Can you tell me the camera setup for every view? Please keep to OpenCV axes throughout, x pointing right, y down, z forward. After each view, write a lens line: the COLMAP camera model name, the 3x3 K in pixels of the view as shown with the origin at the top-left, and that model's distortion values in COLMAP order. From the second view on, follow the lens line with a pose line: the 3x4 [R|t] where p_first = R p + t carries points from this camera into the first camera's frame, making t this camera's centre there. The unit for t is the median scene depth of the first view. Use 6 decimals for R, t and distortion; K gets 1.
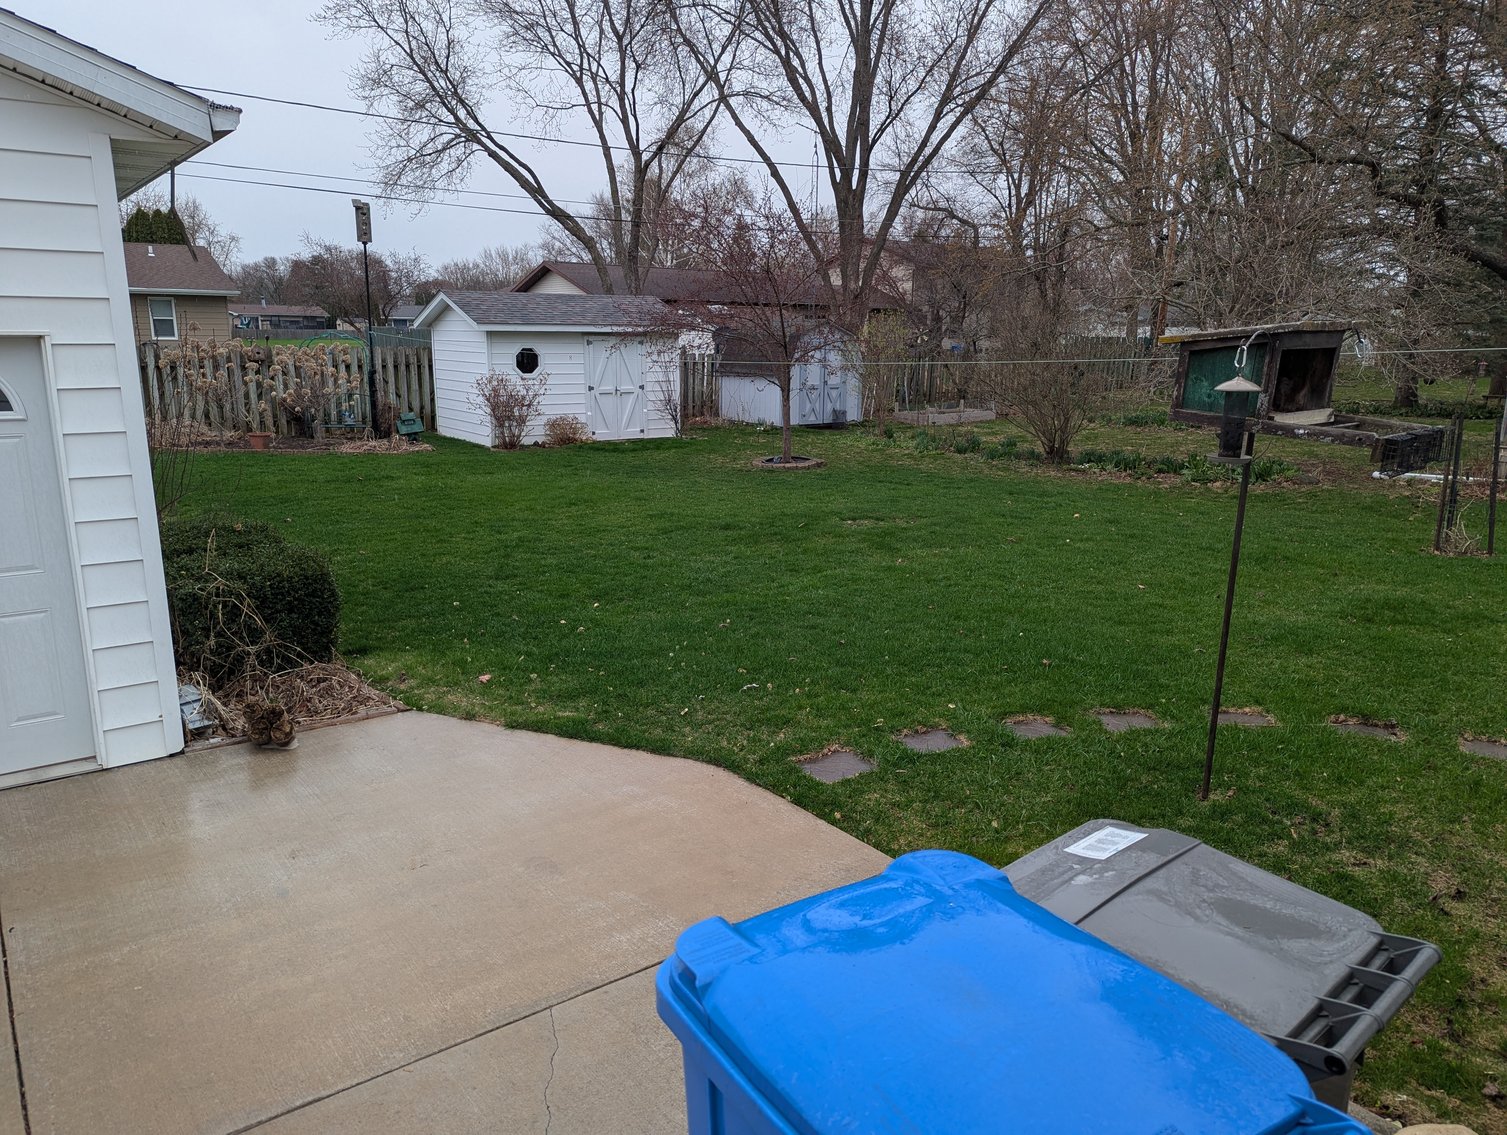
lens RADIAL K [[1061.0, 0, 753.5], [0, 1061.0, 567.5], [0, 0, 1]] dist [0.071042, -0.074414]
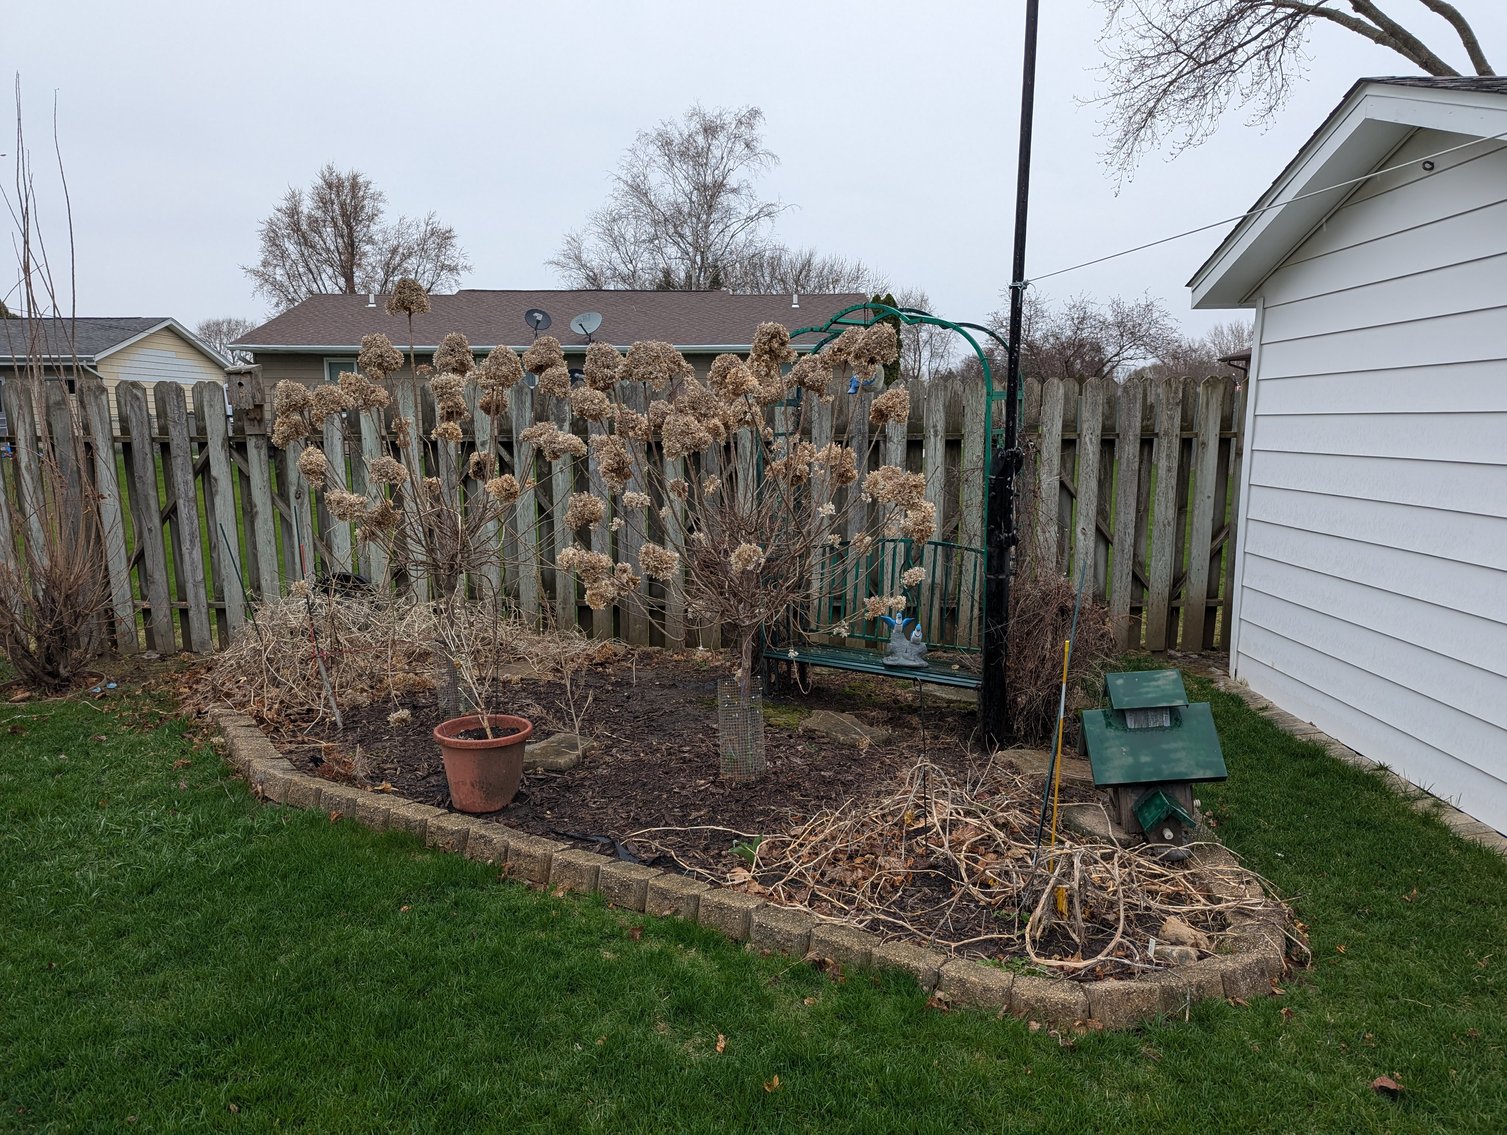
lens RADIAL K [[1061.0, 0, 753.5], [0, 1061.0, 567.5], [0, 0, 1]] dist [0.071042, -0.074414]
pose [[0.806487, 0.073060, -0.586720, -0.234940], [-0.118640, 0.992150, -0.039534, -0.129255], [0.579226, 0.101492, 0.808824, 0.701350]]
